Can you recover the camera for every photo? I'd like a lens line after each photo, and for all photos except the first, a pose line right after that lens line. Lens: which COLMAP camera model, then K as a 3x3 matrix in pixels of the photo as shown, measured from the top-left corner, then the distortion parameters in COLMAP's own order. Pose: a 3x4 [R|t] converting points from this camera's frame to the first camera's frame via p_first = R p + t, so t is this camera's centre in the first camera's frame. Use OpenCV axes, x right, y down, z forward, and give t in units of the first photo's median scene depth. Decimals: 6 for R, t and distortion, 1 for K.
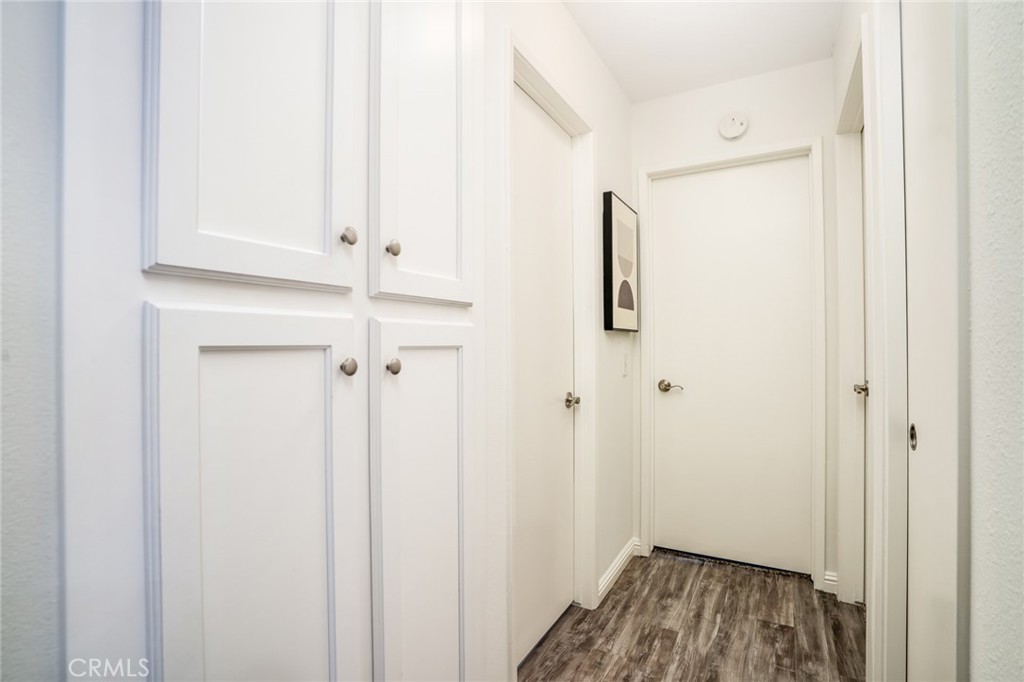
lens RADIAL K [[478.5, 0, 515.5], [0, 478.5, 339.5], [0, 0, 1]] dist [-0.039136, 0.008900]
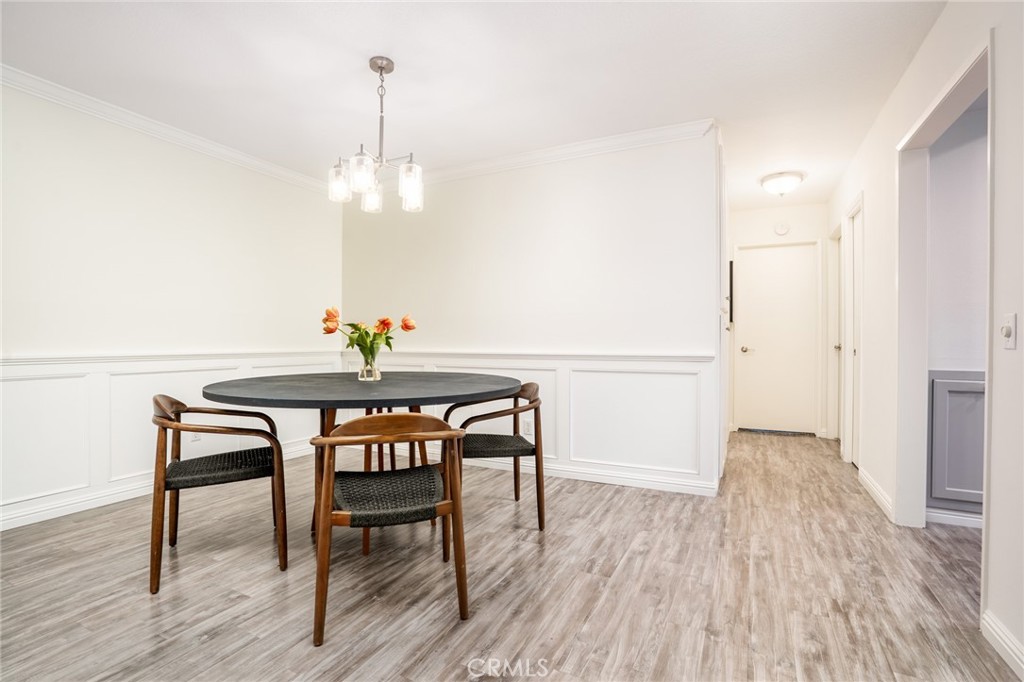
lens RADIAL K [[478.5, 0, 509.4], [0, 478.5, 344.4], [0, 0, 1]] dist [-0.039136, 0.008900]
pose [[0.999122, -0.002252, 0.041824, -0.962799], [0.001600, 0.999877, 0.015619, 0.050394], [-0.041854, -0.015538, 0.999003, -1.230981]]
